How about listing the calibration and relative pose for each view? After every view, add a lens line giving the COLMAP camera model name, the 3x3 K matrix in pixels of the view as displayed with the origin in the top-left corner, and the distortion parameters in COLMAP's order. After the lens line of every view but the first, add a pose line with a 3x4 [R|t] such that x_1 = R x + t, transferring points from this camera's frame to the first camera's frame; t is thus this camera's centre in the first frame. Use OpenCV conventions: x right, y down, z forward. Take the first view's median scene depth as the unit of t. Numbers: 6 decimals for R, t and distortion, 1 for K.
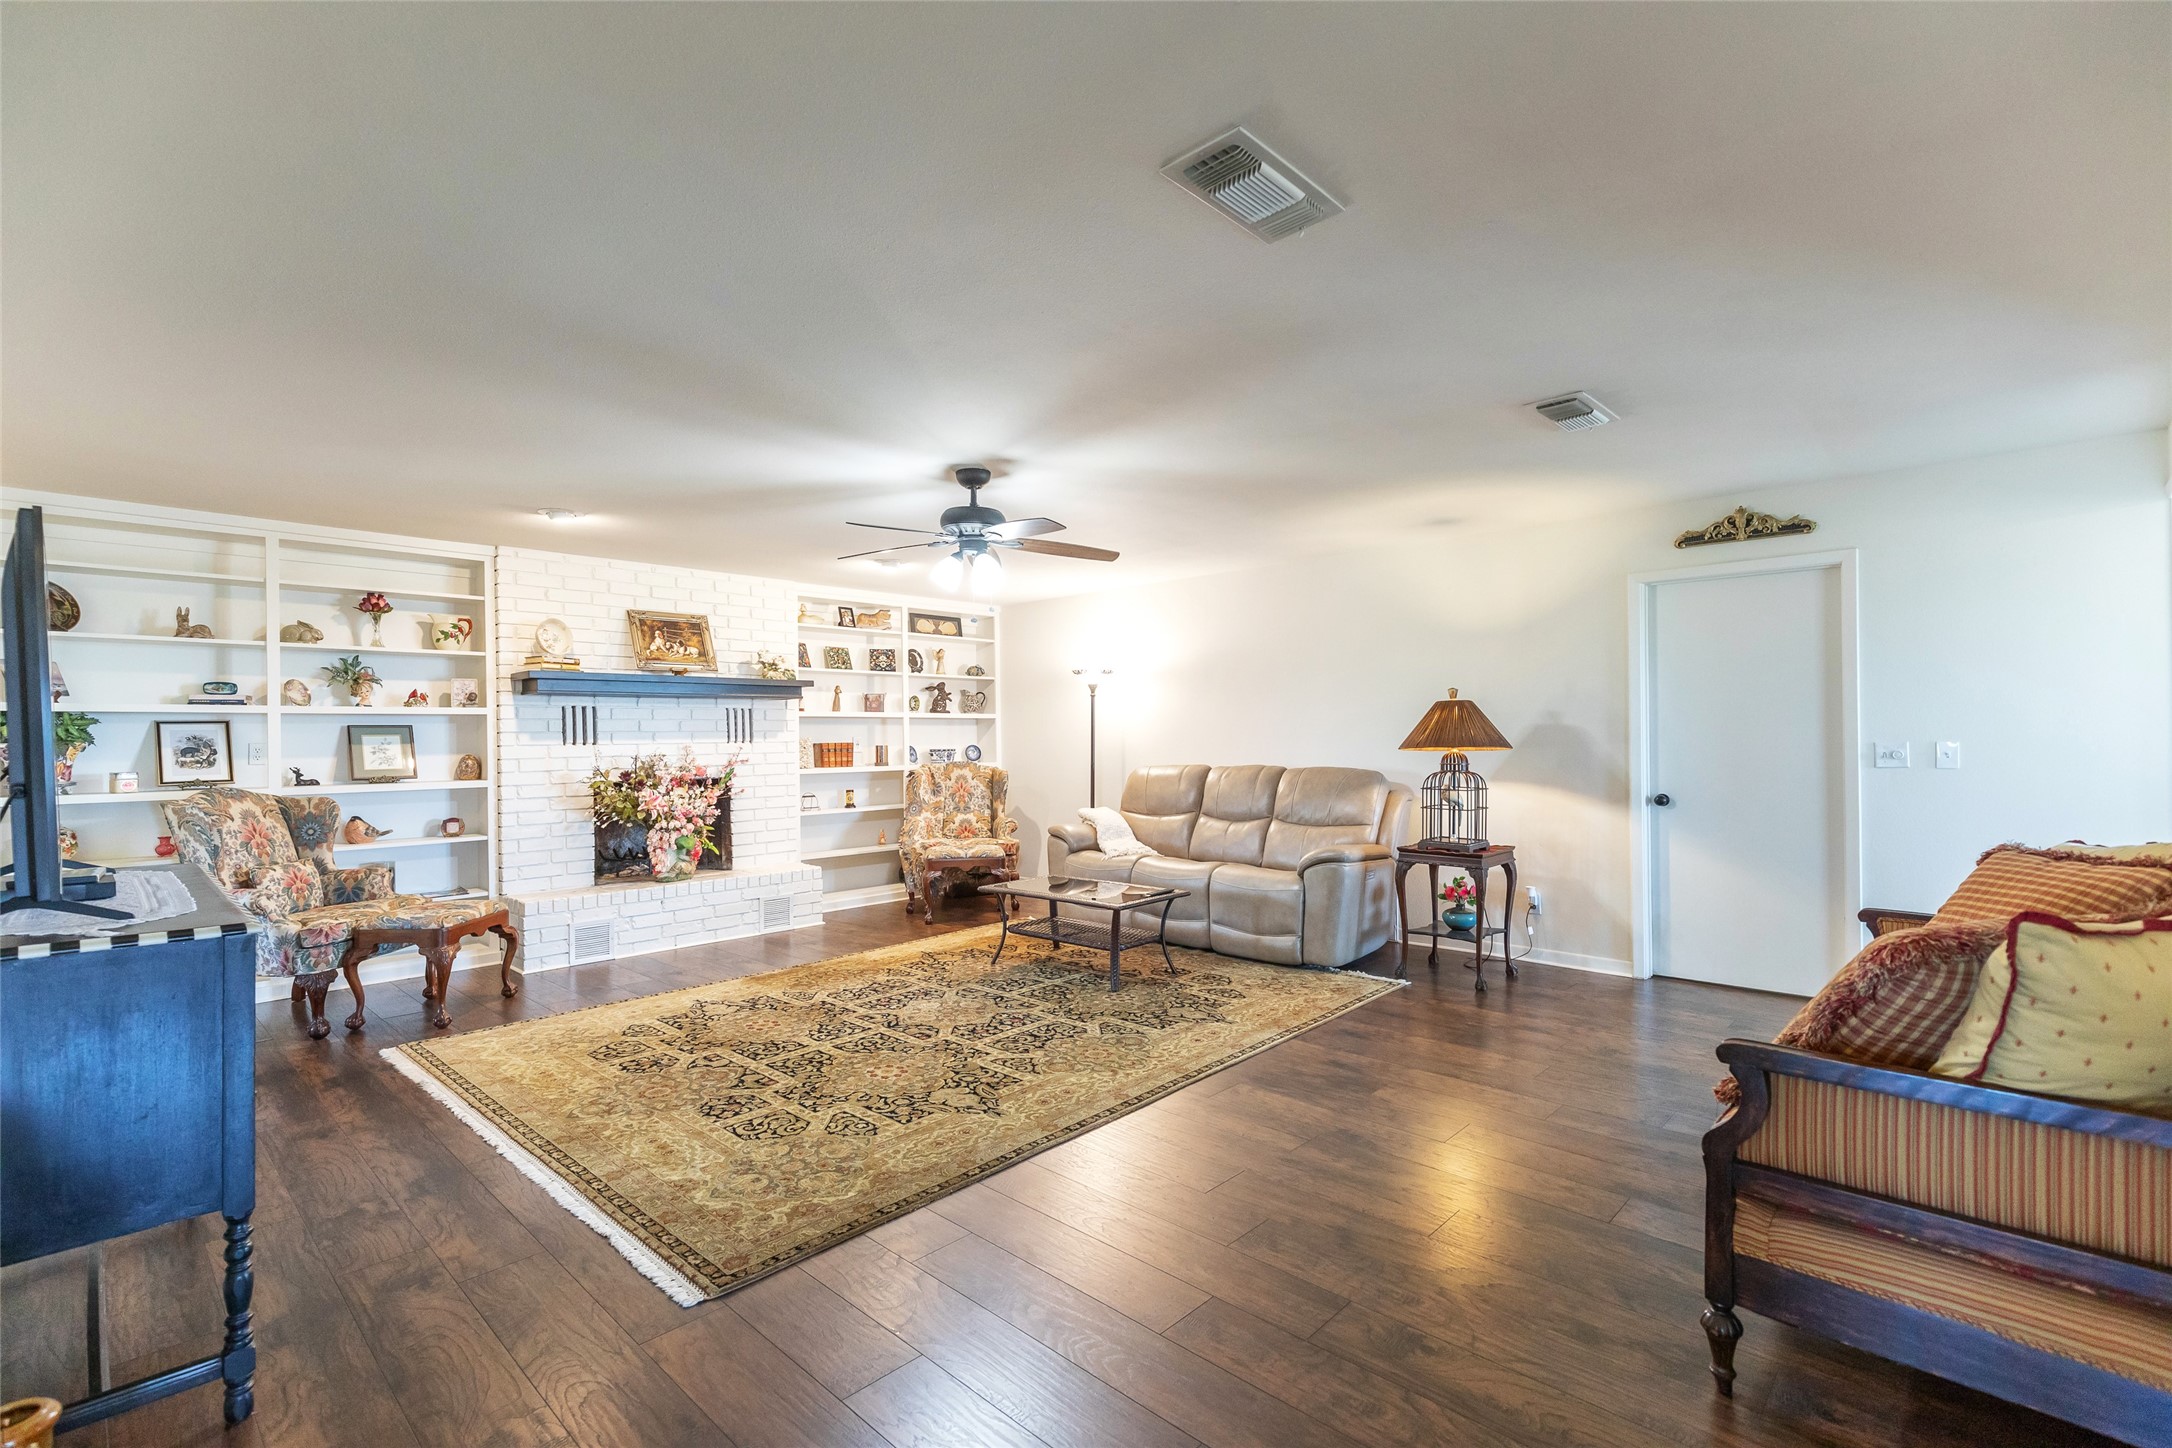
lens RADIAL K [[973.6, 0, 1079.4], [0, 973.6, 738.1], [0, 0, 1]] dist [0.011180, -0.000065]
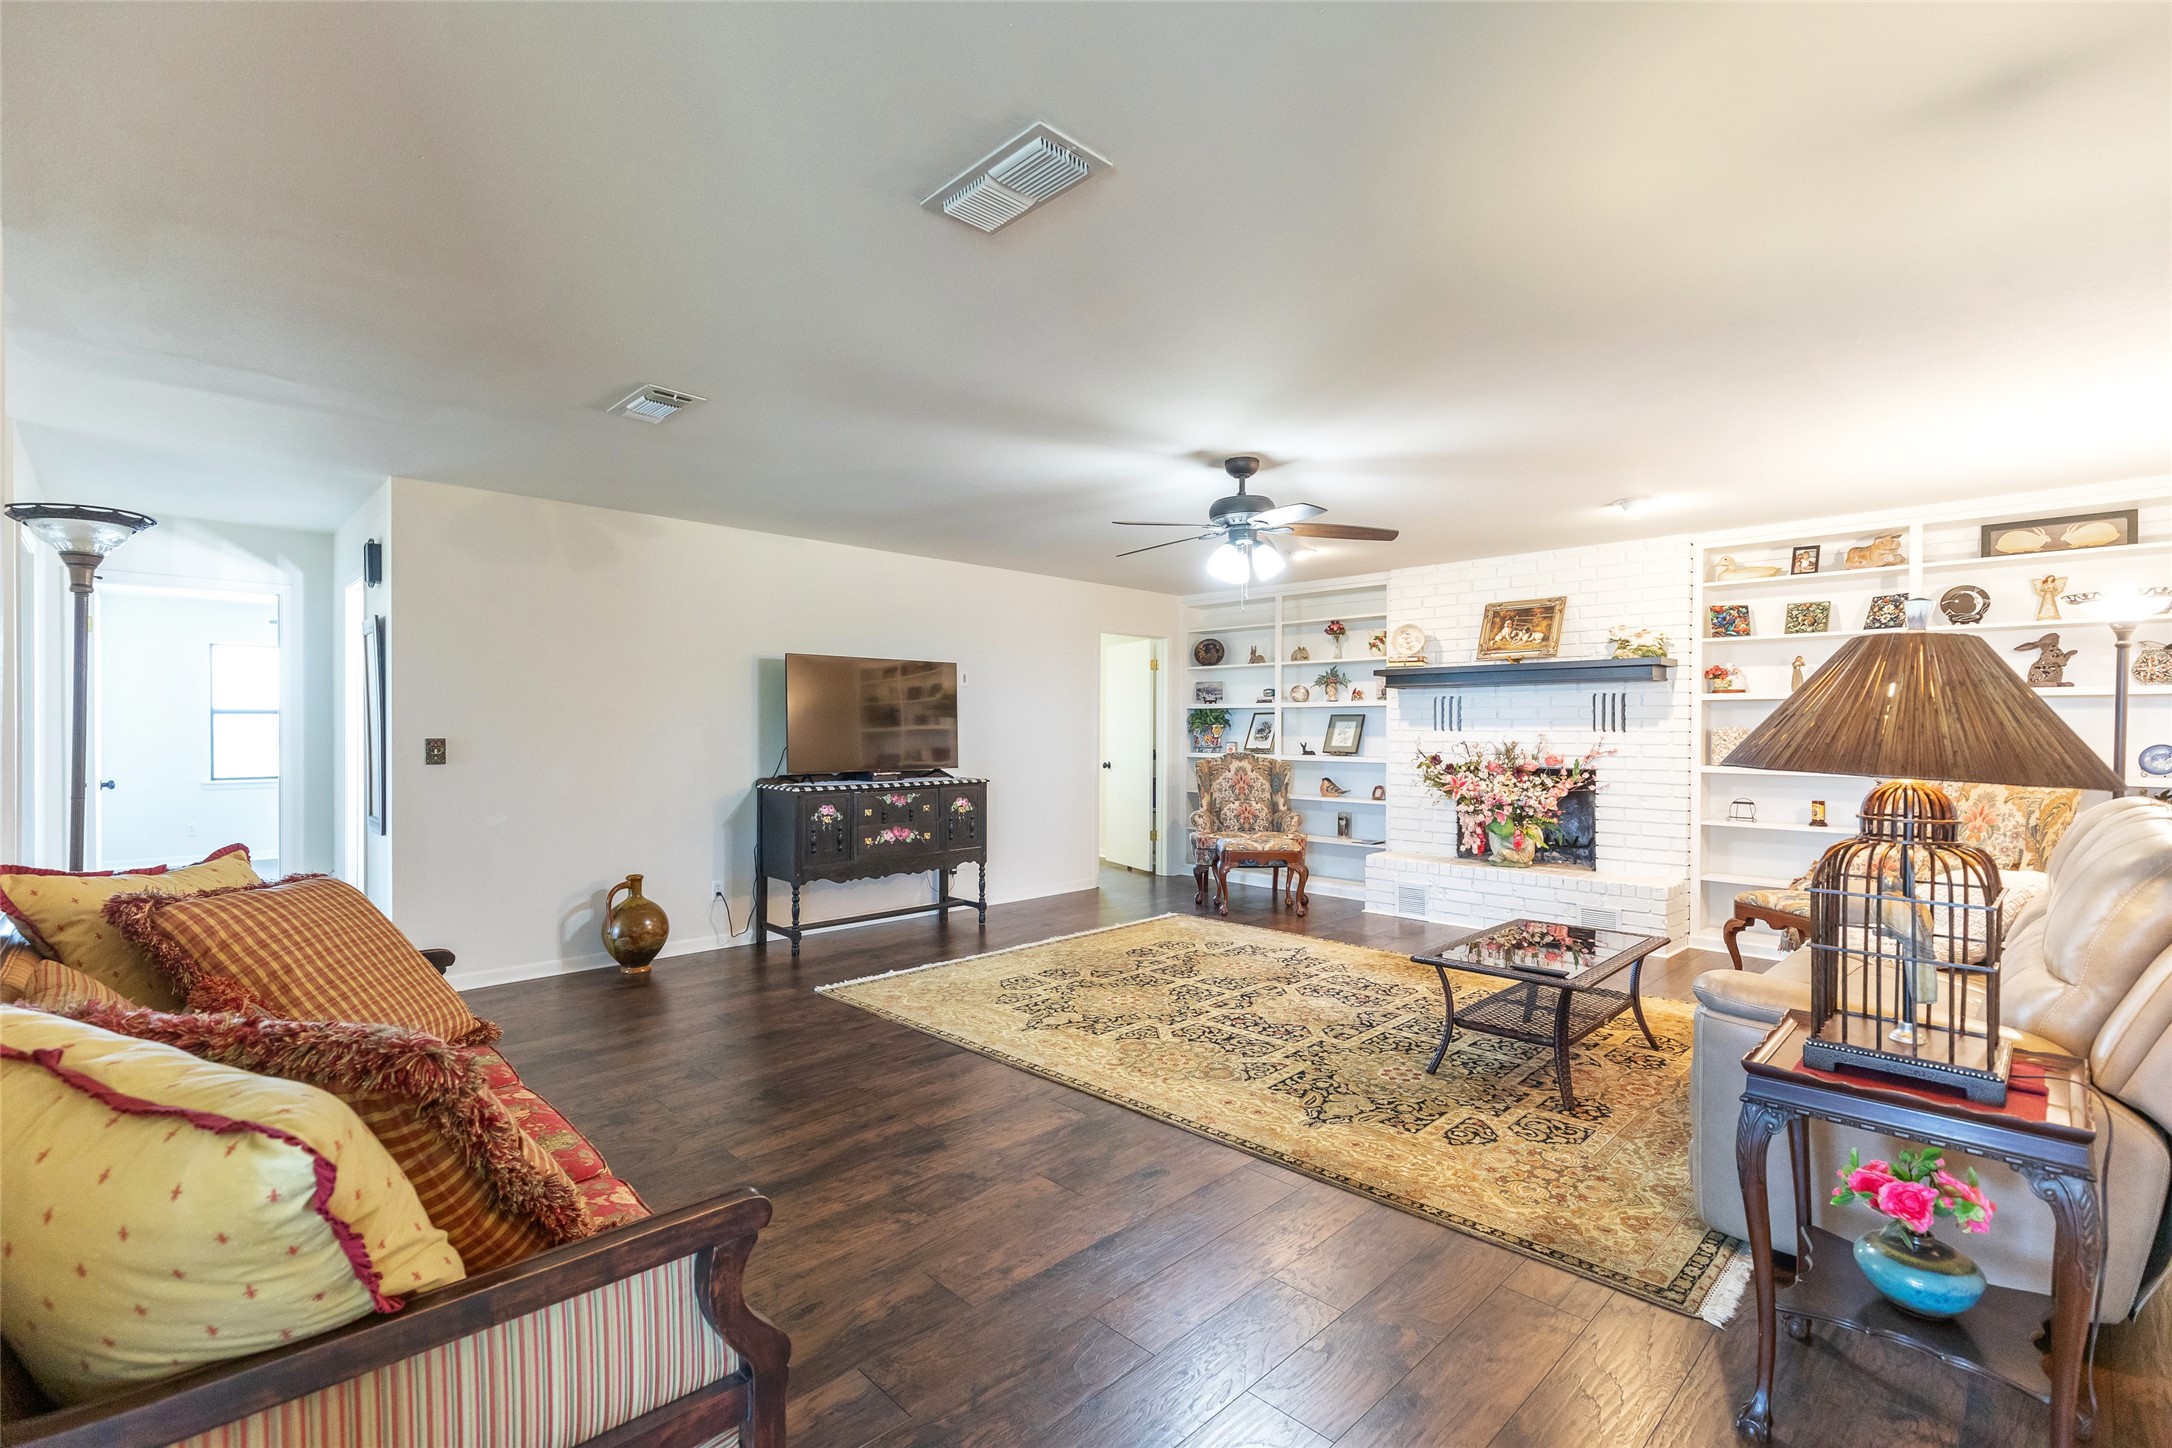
lens RADIAL K [[973.6, 0, 1079.4], [0, 973.6, 738.1], [0, 0, 1]] dist [0.011180, -0.000065]
pose [[-0.035187, 0.022203, -0.999134, 0.615277], [-0.004419, 0.999740, 0.022372, -0.007966], [0.999371, 0.005202, -0.035079, 0.595891]]
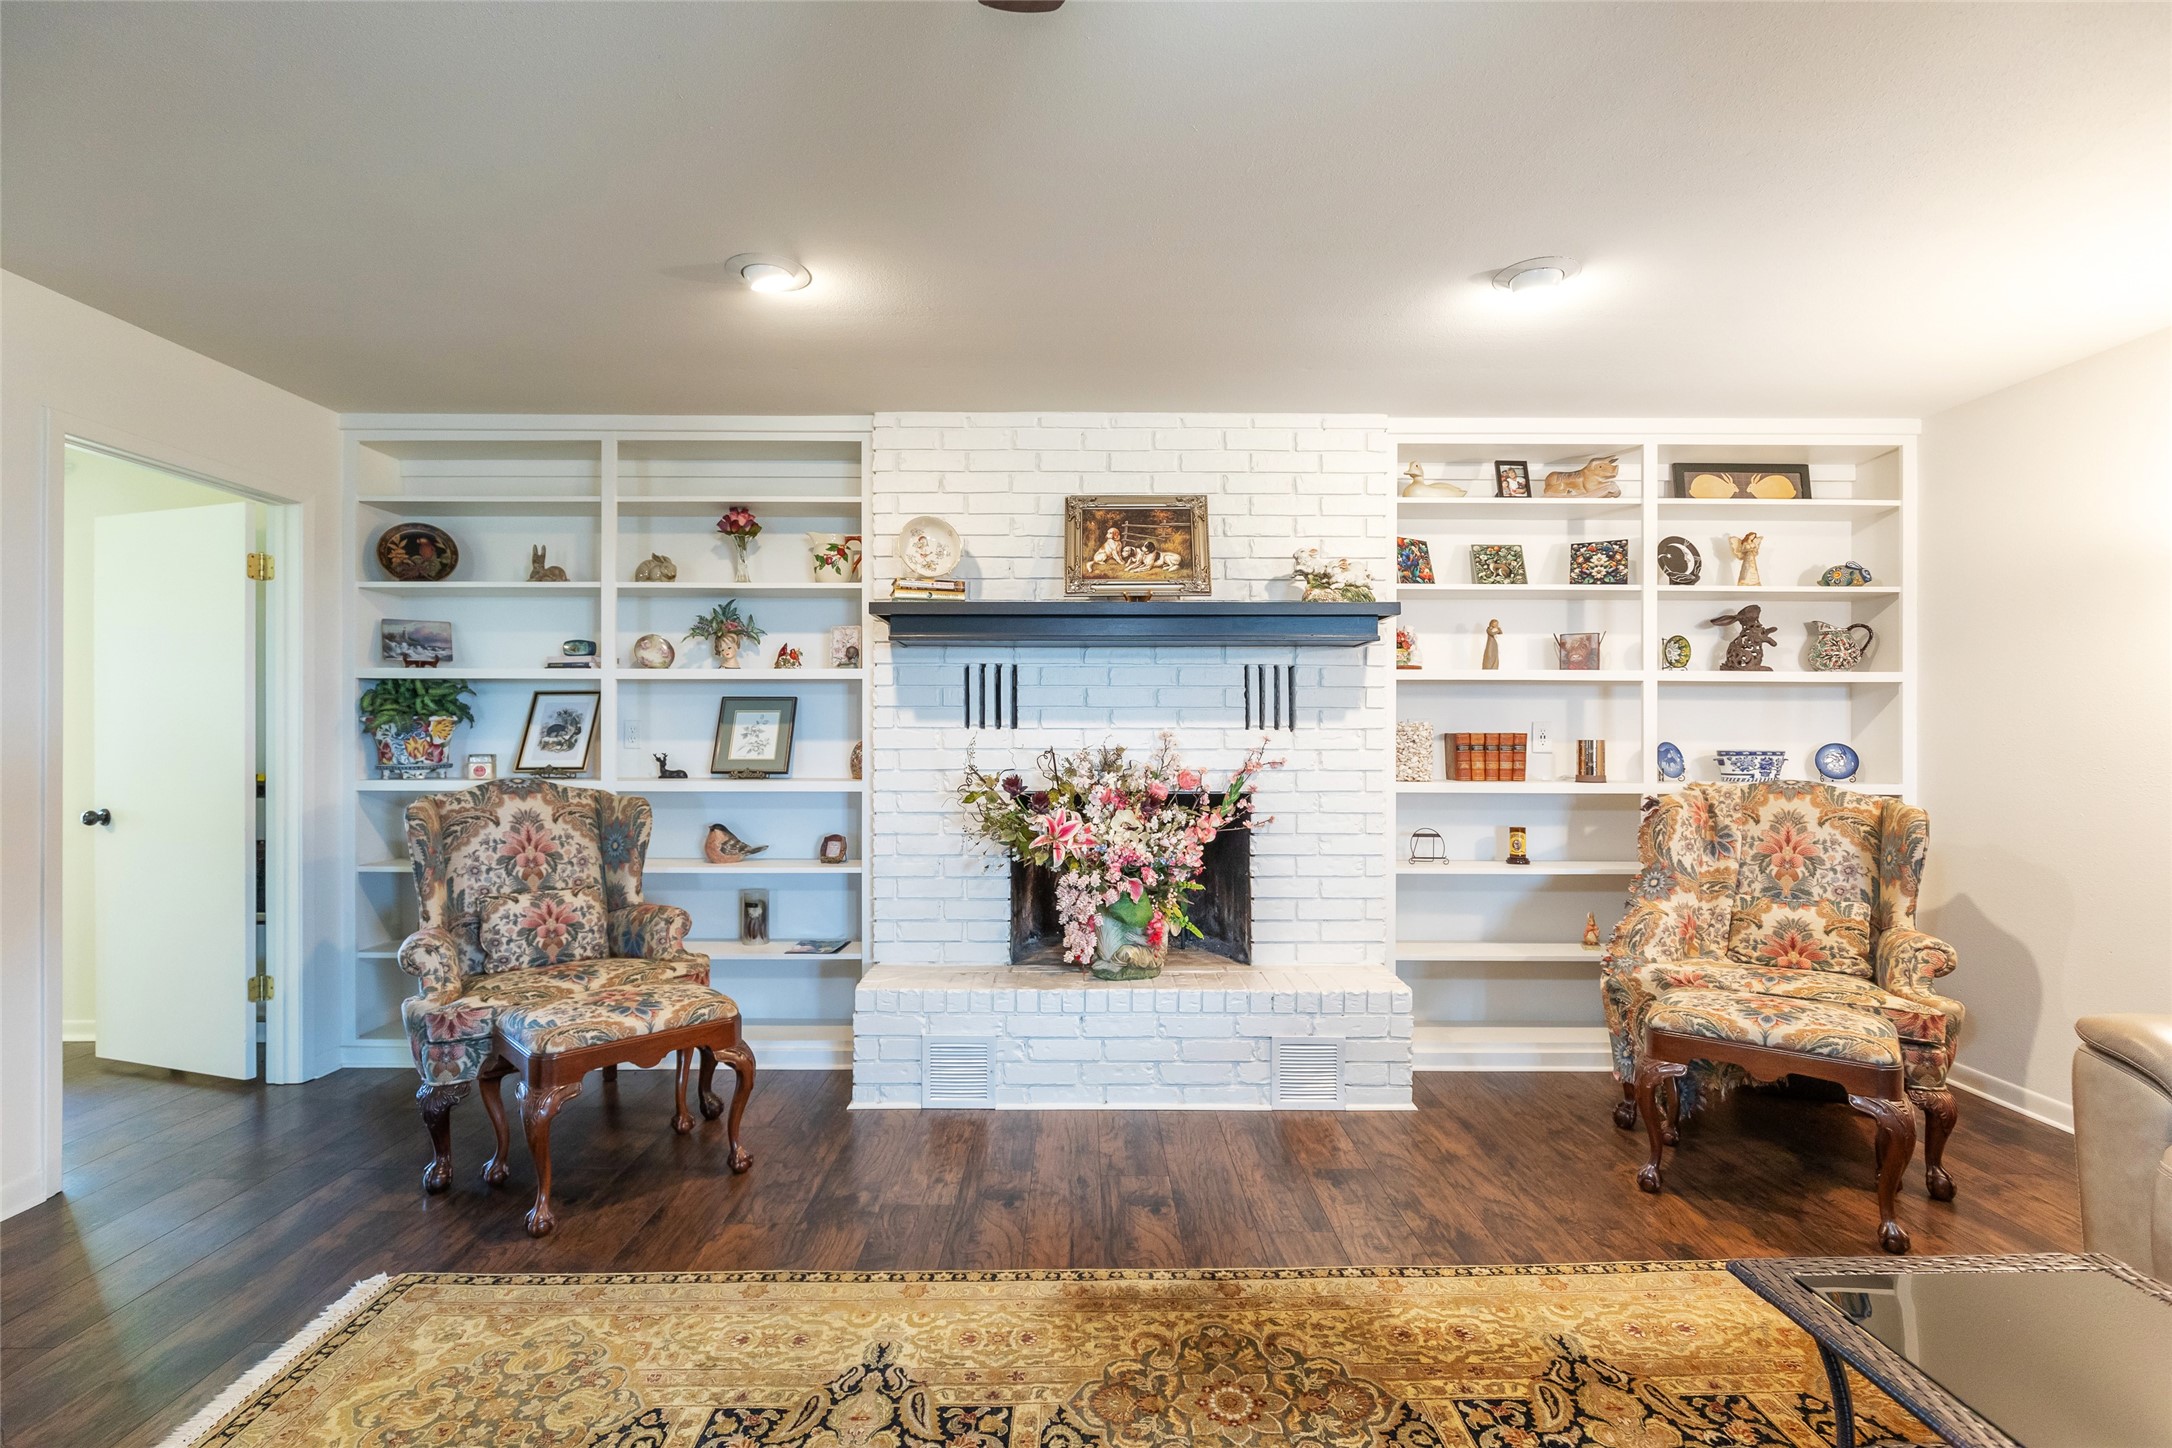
lens RADIAL K [[1001.6, 0, 1087.1], [0, 1001.6, 733.9], [0, 0, 1]] dist [-0.002917, -0.000903]
pose [[0.695189, 0.015156, -0.718667, -0.025809], [-0.011762, 0.999884, 0.009708, 0.003368], [0.718731, 0.001704, 0.695286, 0.596203]]
